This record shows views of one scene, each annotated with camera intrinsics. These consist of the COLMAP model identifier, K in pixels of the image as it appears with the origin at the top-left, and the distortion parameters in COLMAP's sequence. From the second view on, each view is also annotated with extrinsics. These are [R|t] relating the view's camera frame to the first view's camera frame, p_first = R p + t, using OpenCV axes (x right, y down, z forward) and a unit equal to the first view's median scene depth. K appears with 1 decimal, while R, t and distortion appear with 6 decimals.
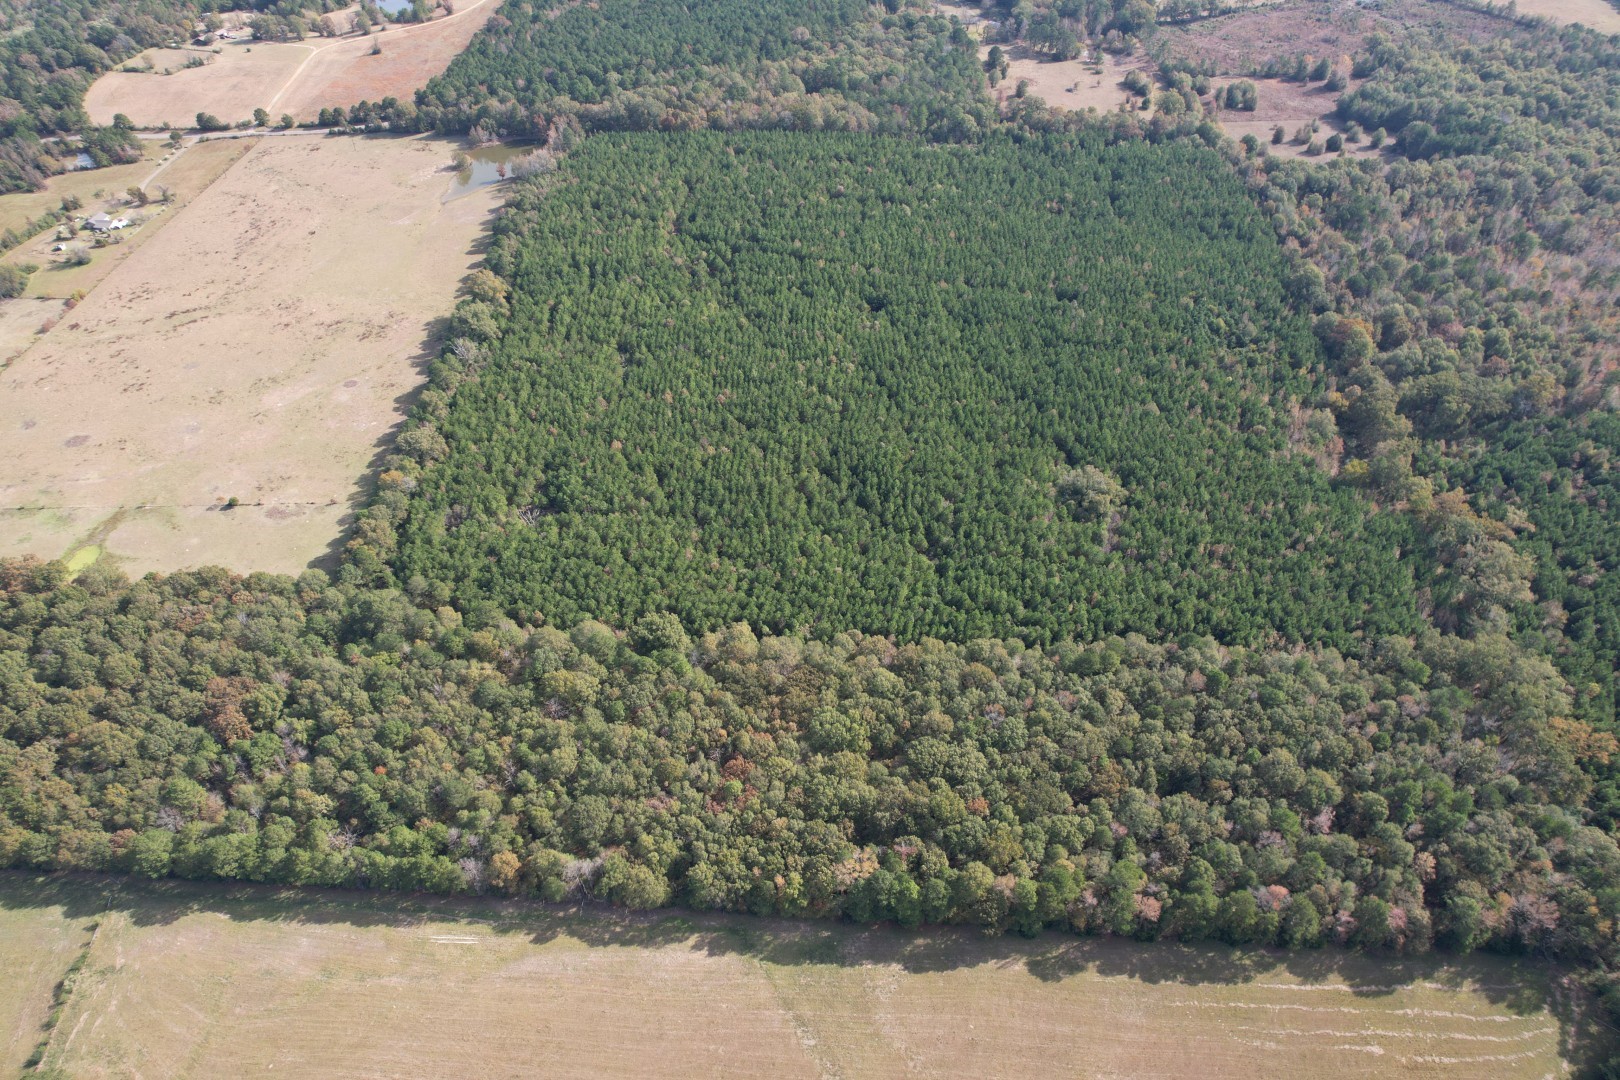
lens RADIAL K [[1020.7, 0, 815.6], [0, 1020.7, 570.5], [0, 0, 1]] dist [-0.085763, 0.076385]
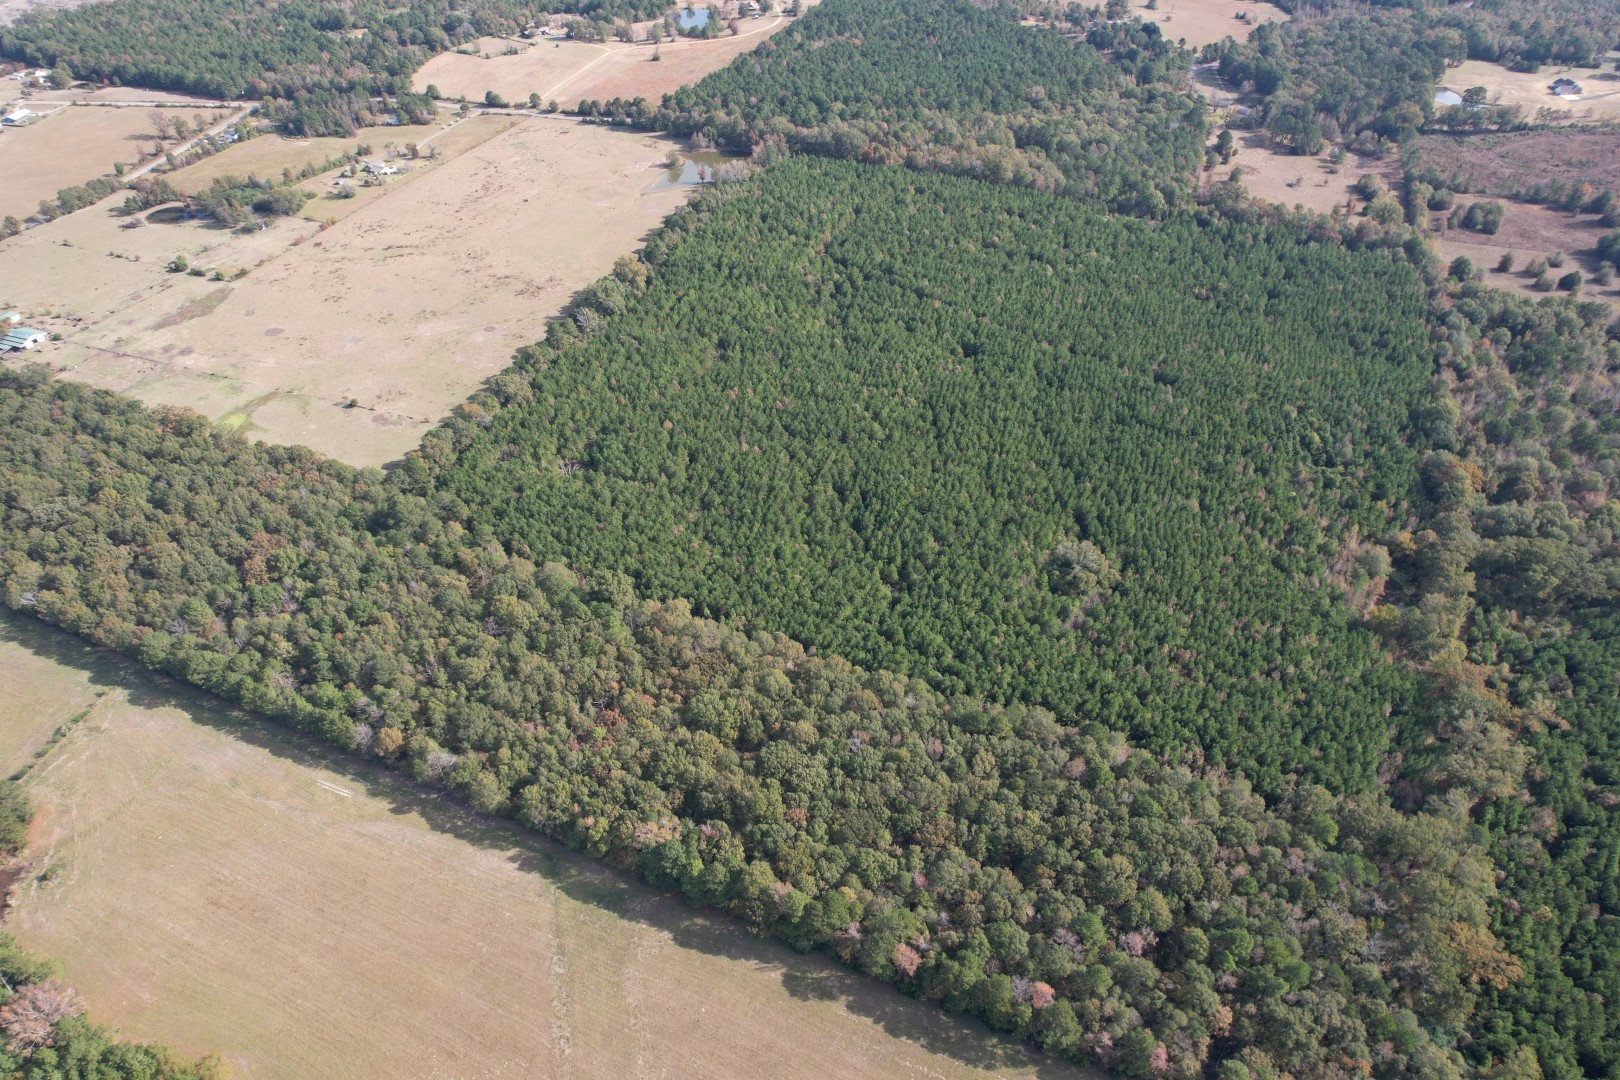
lens RADIAL K [[1020.7, 0, 815.6], [0, 1020.7, 570.5], [0, 0, 1]] dist [-0.085763, 0.076385]
pose [[0.939610, 0.239981, -0.244013, 0.265568], [-0.249909, 0.968217, -0.010095, -0.001409], [0.233835, 0.070467, 0.969719, -0.005673]]
